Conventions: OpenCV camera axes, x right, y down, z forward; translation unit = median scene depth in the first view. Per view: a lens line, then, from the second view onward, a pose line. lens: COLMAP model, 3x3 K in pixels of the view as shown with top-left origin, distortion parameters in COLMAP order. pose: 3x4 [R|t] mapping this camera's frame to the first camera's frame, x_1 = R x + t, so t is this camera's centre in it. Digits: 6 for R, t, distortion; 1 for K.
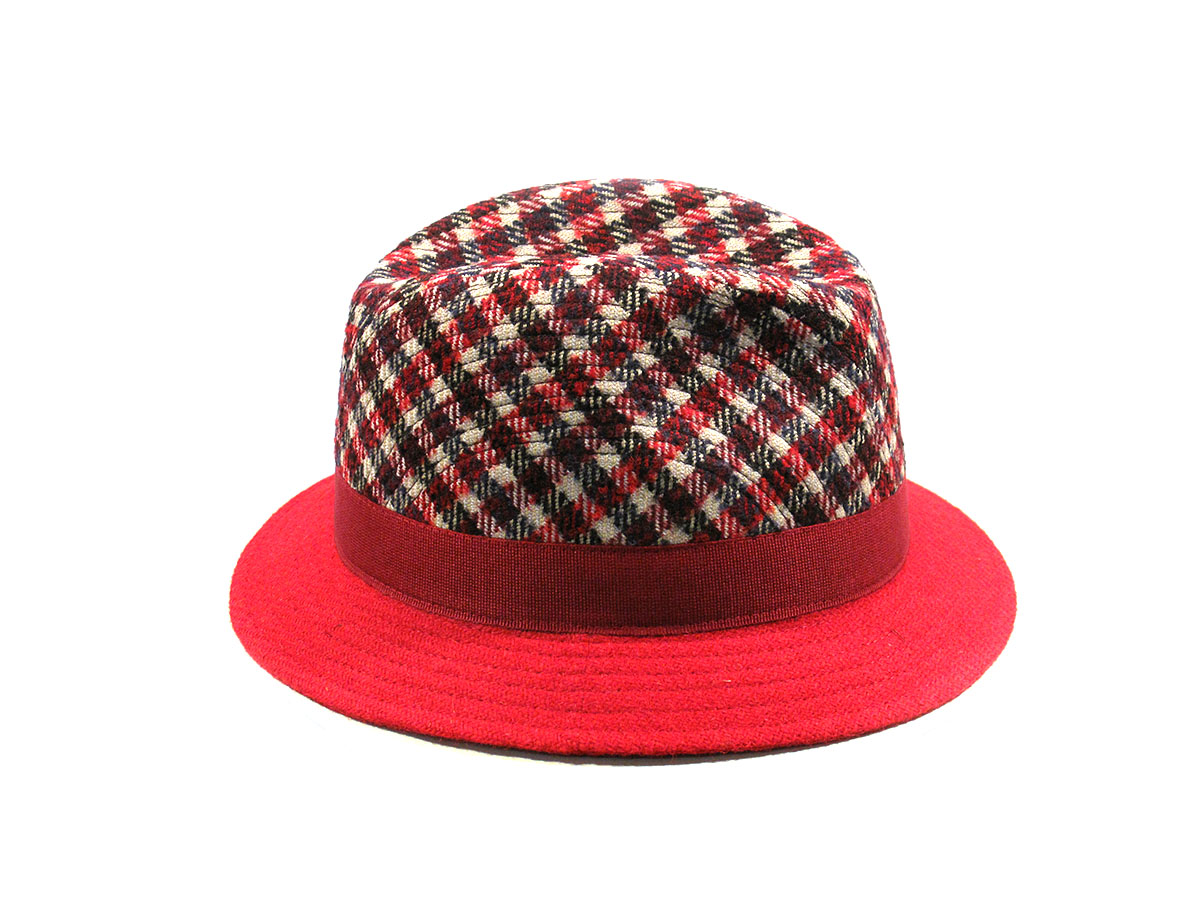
lens RADIAL K [[2207.1, 0, 601.5], [0, 2207.1, 451.5], [0, 0, 1]] dist [-0.053647, 0.000000]
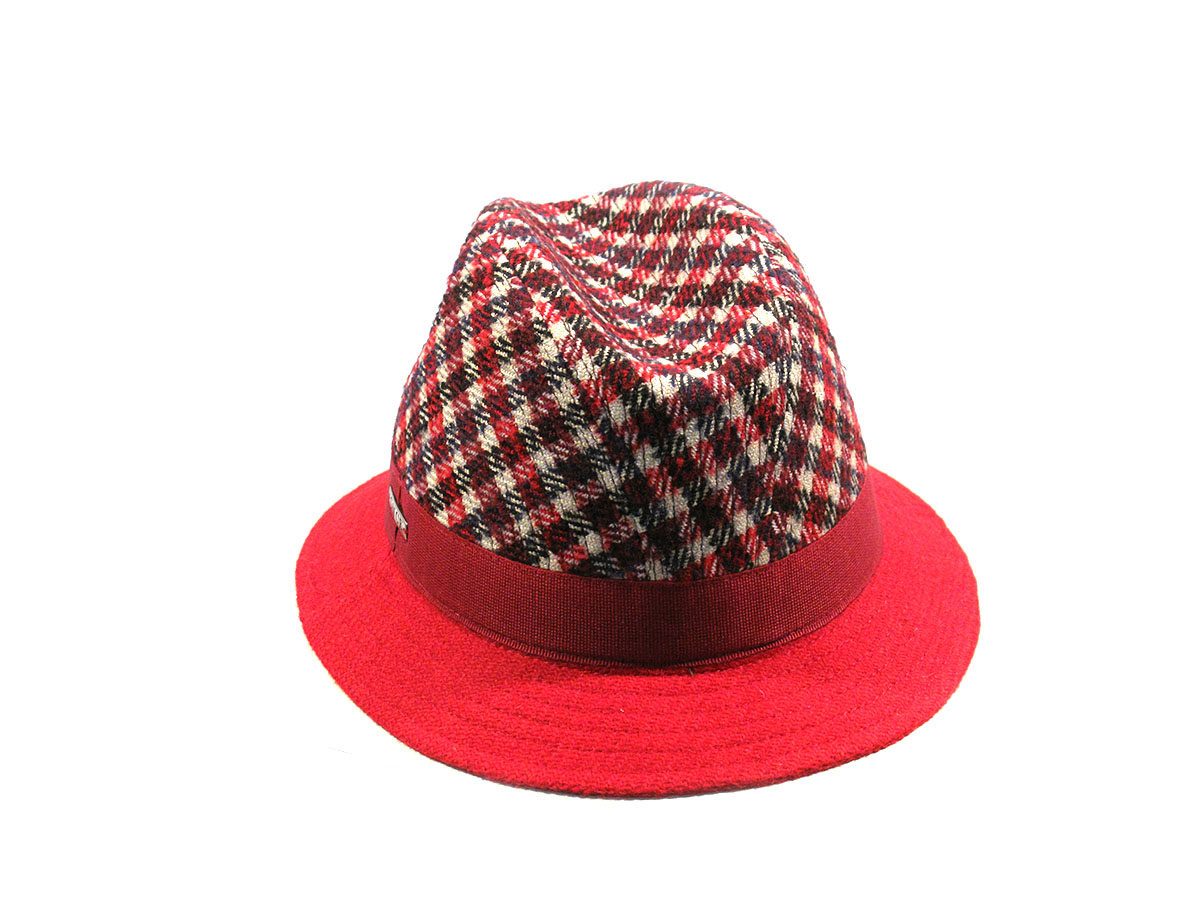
lens RADIAL K [[2207.1, 0, 600.5], [0, 2207.1, 448.8], [0, 0, 1]] dist [-0.053647, 0.000000]
pose [[-0.391833, -0.358765, 0.847204, -0.905505], [0.441731, 0.734399, 0.515298, -0.566576], [-0.807057, 0.576147, -0.129284, 1.237419]]
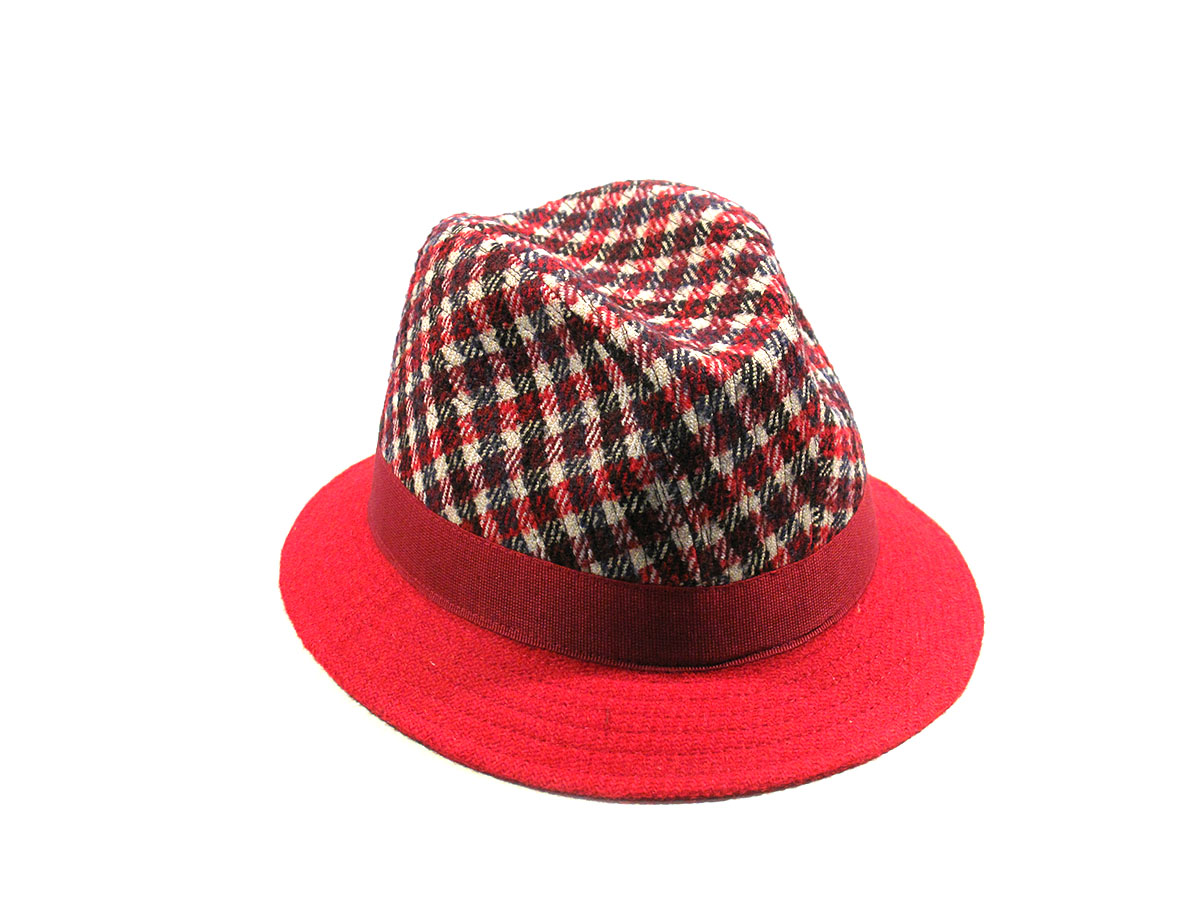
lens RADIAL K [[2207.1, 0, 600.5], [0, 2207.1, 451.5], [0, 0, 1]] dist [-0.053647, 0.000000]
pose [[0.573232, 0.367379, -0.732419, 0.801401], [-0.346976, 0.918592, 0.189200, -0.203479], [0.742302, 0.145676, 0.654038, 0.368539]]
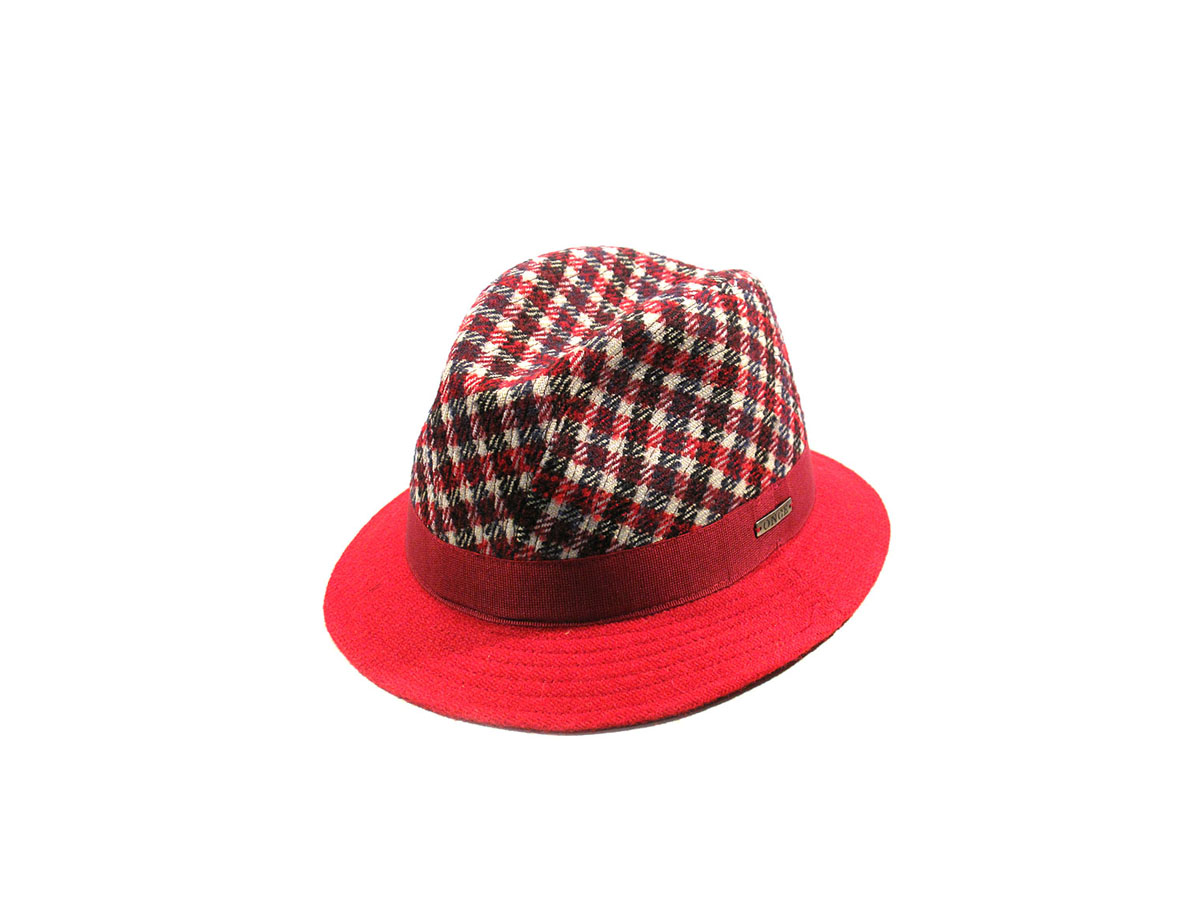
lens RADIAL K [[1728.9, 0, 598.7], [0, 1728.9, 453.3], [0, 0, 1]] dist [-0.027686, 0.000000]
pose [[-0.467012, 0.422887, -0.776573, 0.857624], [-0.346107, 0.720738, 0.600622, -0.654269], [0.813701, 0.549275, -0.190229, 1.287112]]
